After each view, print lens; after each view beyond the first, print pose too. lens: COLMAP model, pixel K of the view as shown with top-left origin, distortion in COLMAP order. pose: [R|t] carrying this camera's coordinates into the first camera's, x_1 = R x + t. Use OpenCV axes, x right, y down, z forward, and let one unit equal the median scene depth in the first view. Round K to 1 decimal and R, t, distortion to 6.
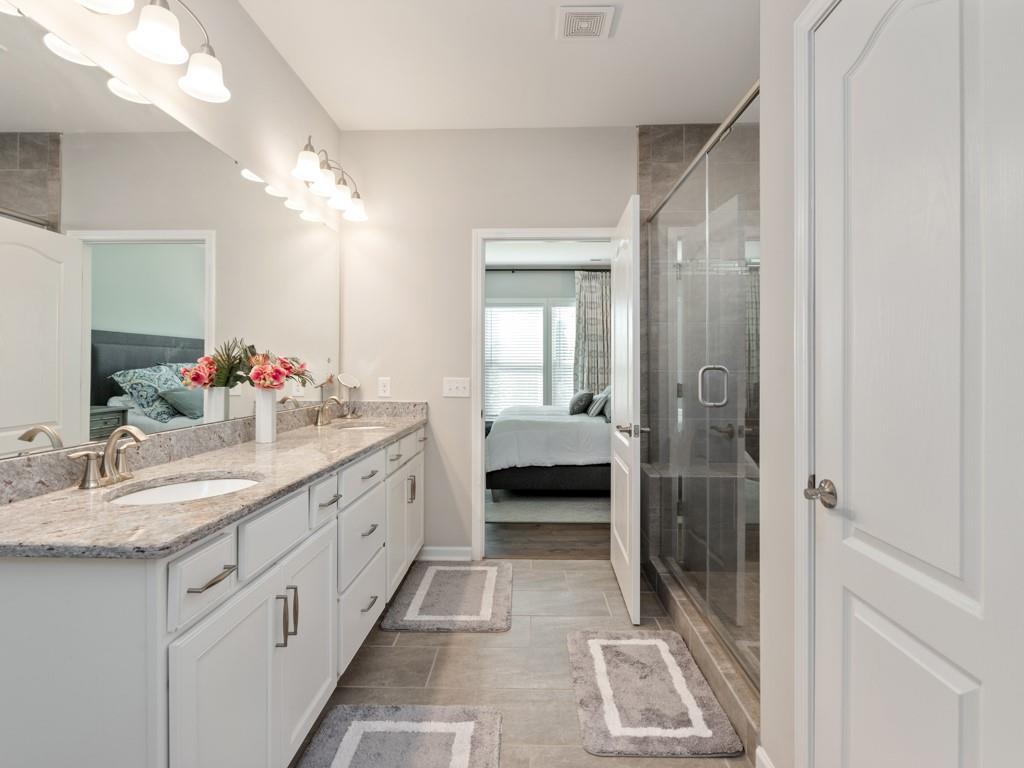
lens RADIAL K [[538.2, 0, 513.3], [0, 538.2, 375.8], [0, 0, 1]] dist [0.002024, 0.000143]
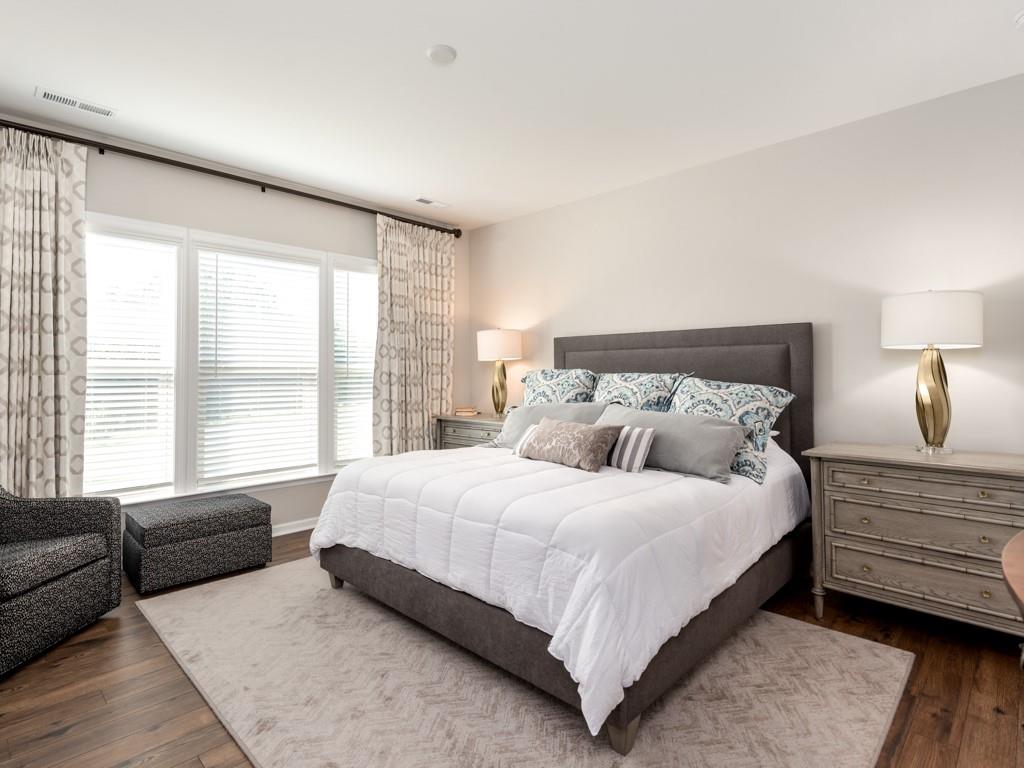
lens RADIAL K [[538.2, 0, 512.4], [0, 538.2, 377.4], [0, 0, 1]] dist [0.002024, 0.000143]
pose [[0.675079, -0.005022, 0.737729, -0.222395], [0.012931, 0.999904, -0.005026, -0.009463], [-0.737633, 0.012932, 0.675079, 0.491151]]
